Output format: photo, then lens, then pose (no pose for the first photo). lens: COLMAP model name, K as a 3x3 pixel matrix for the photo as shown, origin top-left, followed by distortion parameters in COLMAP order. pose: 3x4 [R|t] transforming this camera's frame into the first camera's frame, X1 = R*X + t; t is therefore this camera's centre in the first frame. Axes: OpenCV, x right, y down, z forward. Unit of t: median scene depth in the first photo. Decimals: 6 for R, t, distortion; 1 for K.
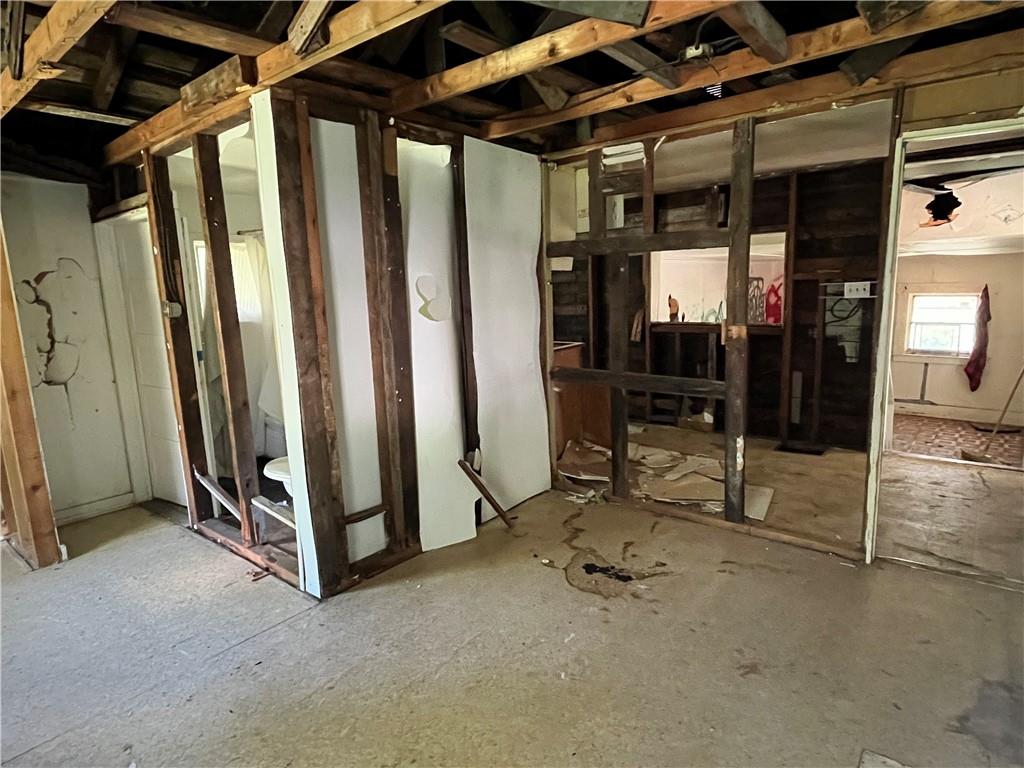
lens RADIAL K [[574.6, 0, 512.5], [0, 574.6, 386.5], [0, 0, 1]] dist [0.005400, 0.000547]
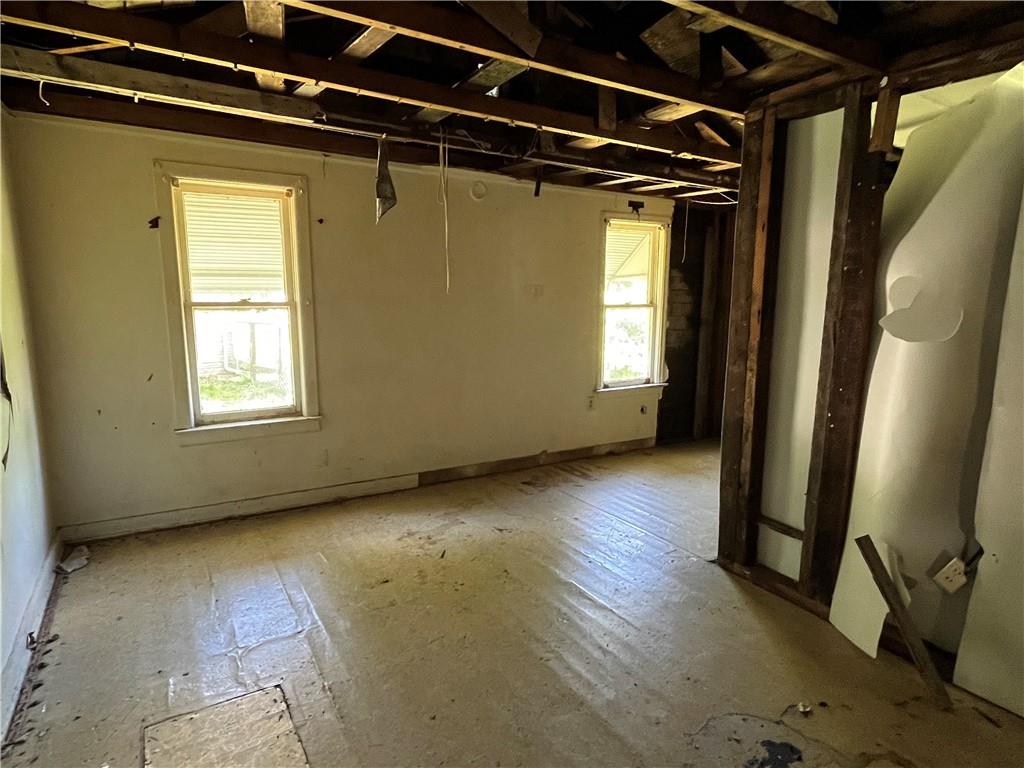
lens RADIAL K [[574.6, 0, 512.4], [0, 574.6, 379.4], [0, 0, 1]] dist [0.005400, 0.000547]
pose [[-0.333310, 0.180663, -0.925346, 0.718855], [-0.163719, 0.955468, 0.245515, -0.169871], [0.928494, 0.233330, -0.288889, 0.797287]]
